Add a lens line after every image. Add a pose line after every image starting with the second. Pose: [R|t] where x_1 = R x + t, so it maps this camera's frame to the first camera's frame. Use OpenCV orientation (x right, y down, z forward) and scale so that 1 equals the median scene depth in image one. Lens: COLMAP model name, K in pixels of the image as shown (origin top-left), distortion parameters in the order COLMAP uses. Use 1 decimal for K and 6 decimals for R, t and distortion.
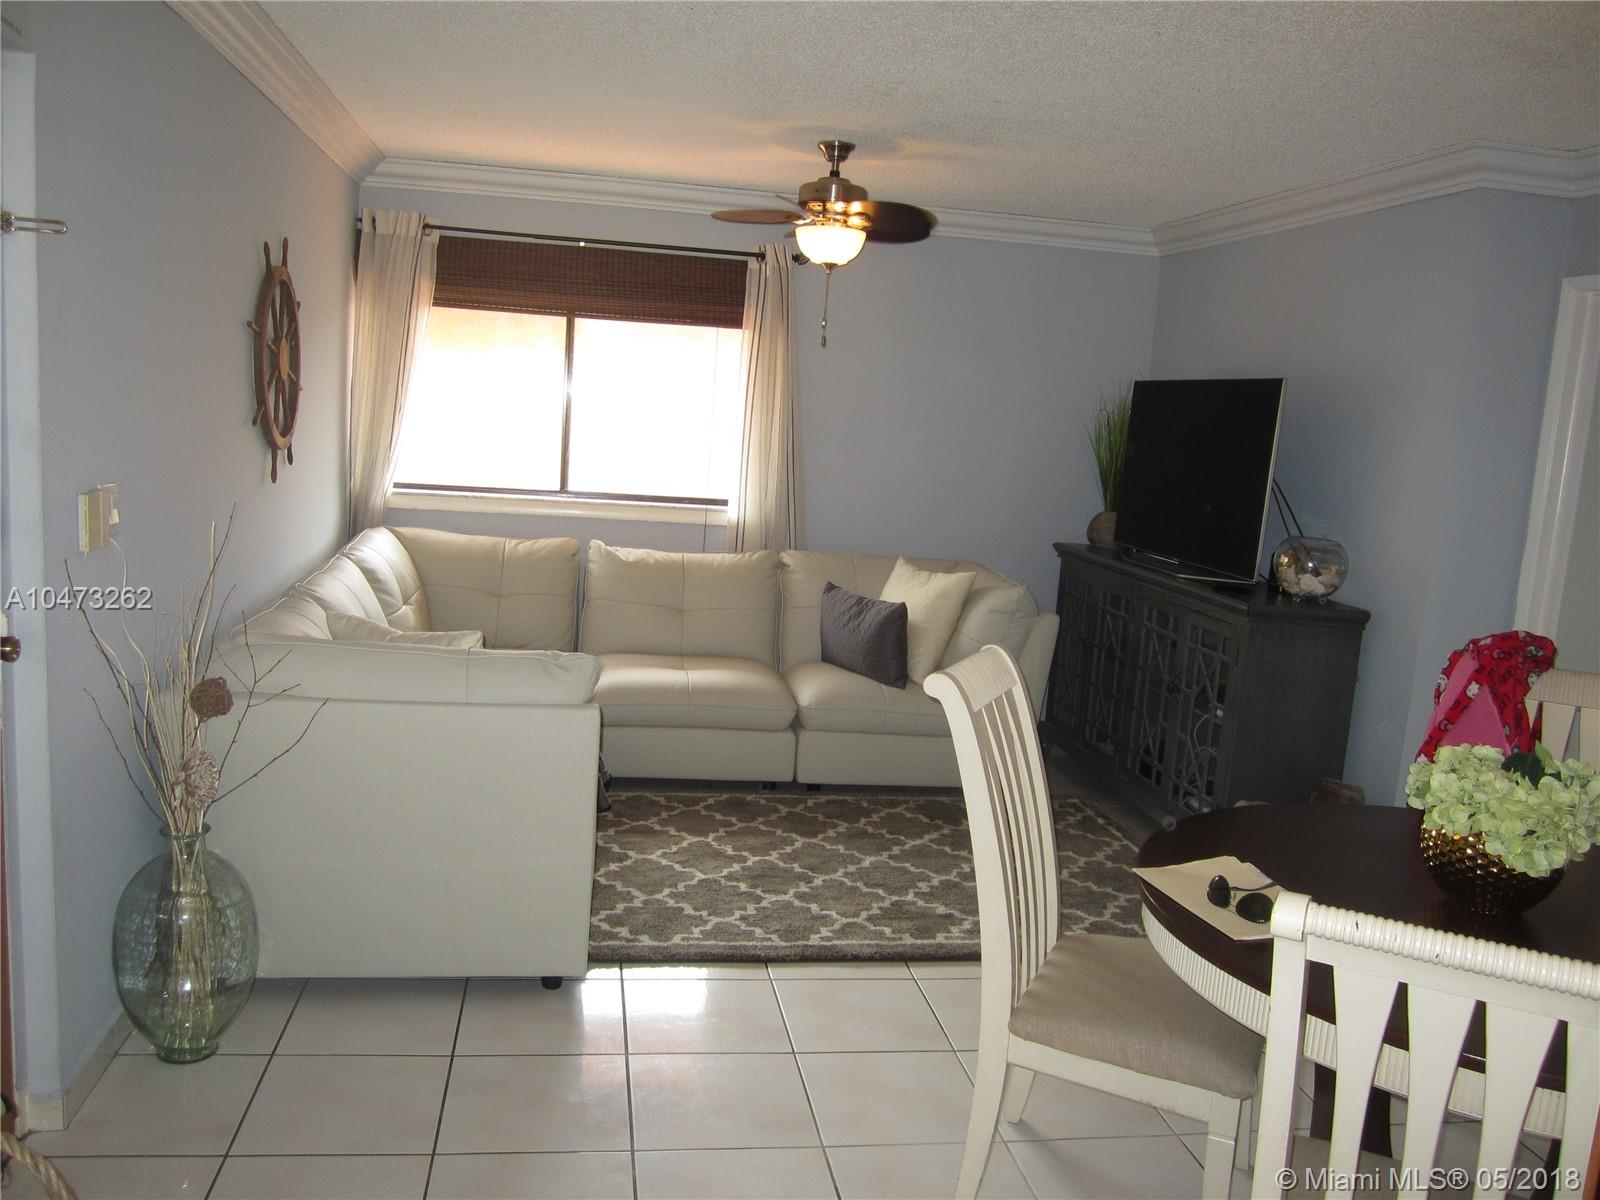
lens RADIAL K [[1328.9, 0, 781.7], [0, 1328.9, 600.0], [0, 0, 1]] dist [-0.002496, 0.002362]
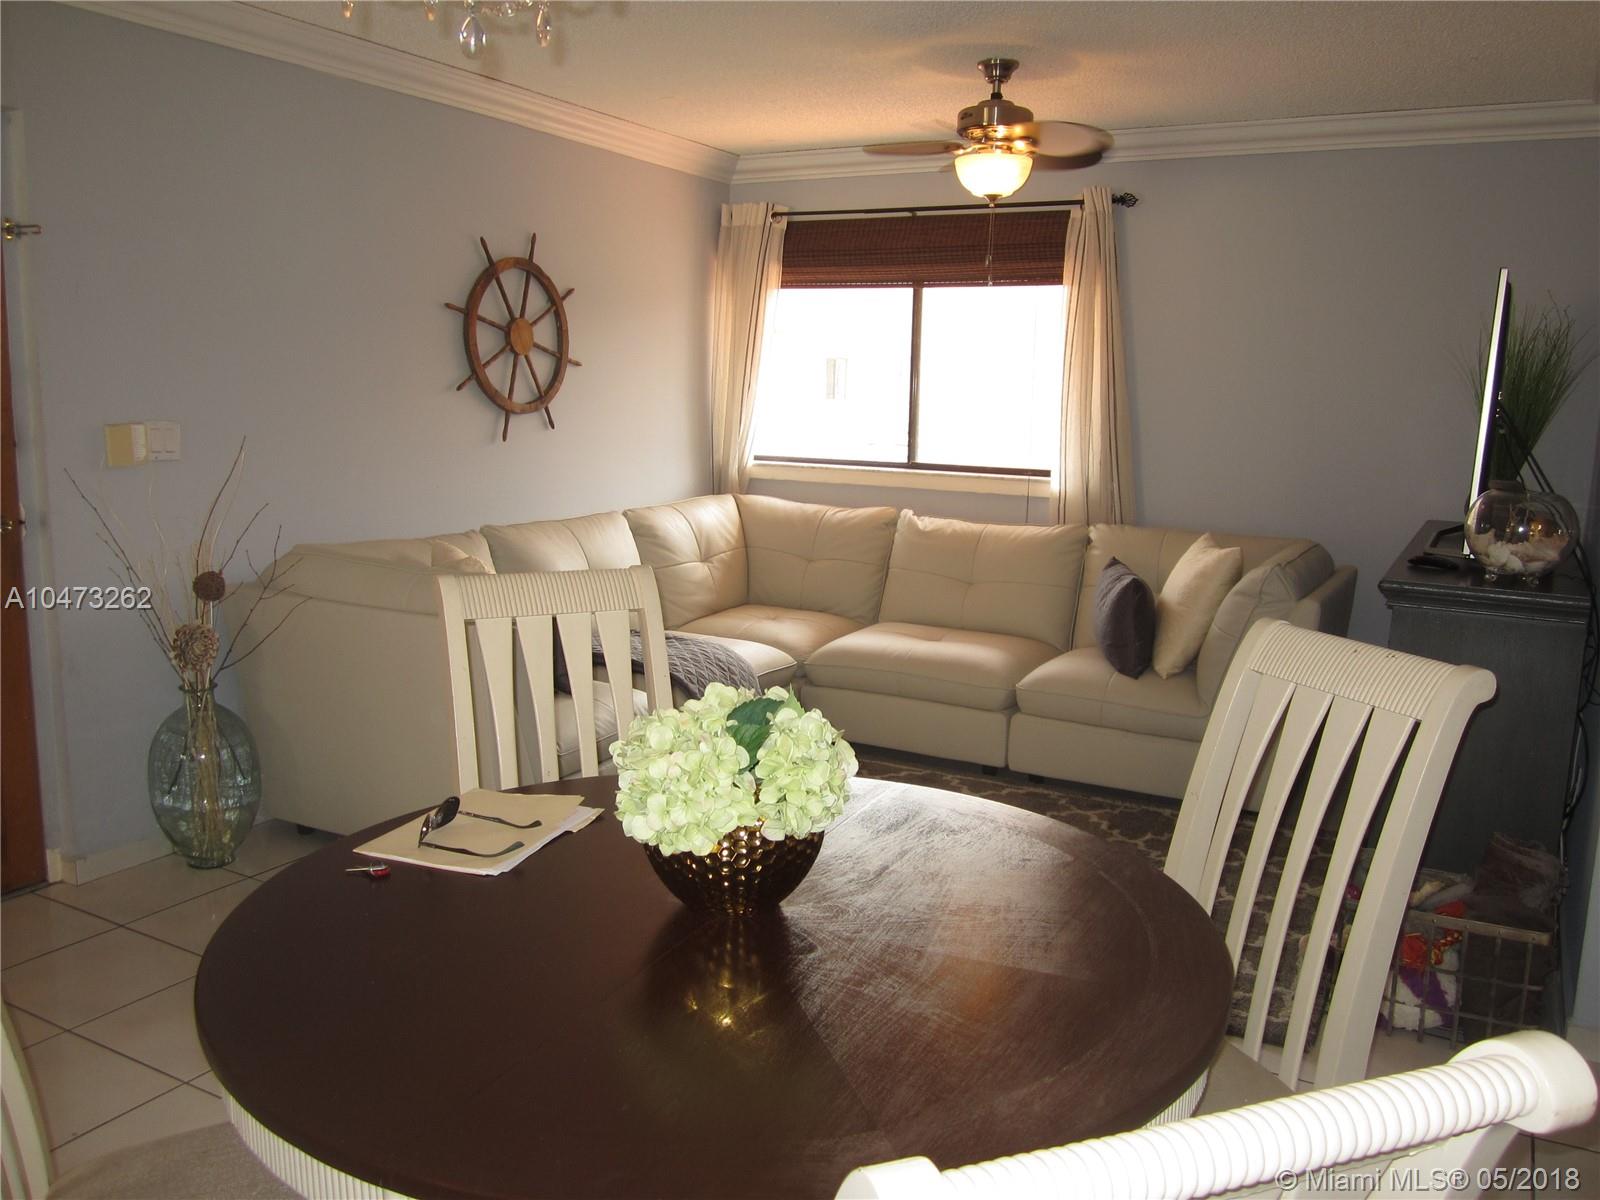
lens RADIAL K [[1328.9, 0, 781.7], [0, 1328.9, 600.0], [0, 0, 1]] dist [-0.002496, 0.002362]
pose [[0.797592, 0.052000, -0.600952, 0.394694], [-0.061599, 0.998090, 0.004608, 0.023985], [0.600044, 0.033343, 0.799272, 0.155481]]
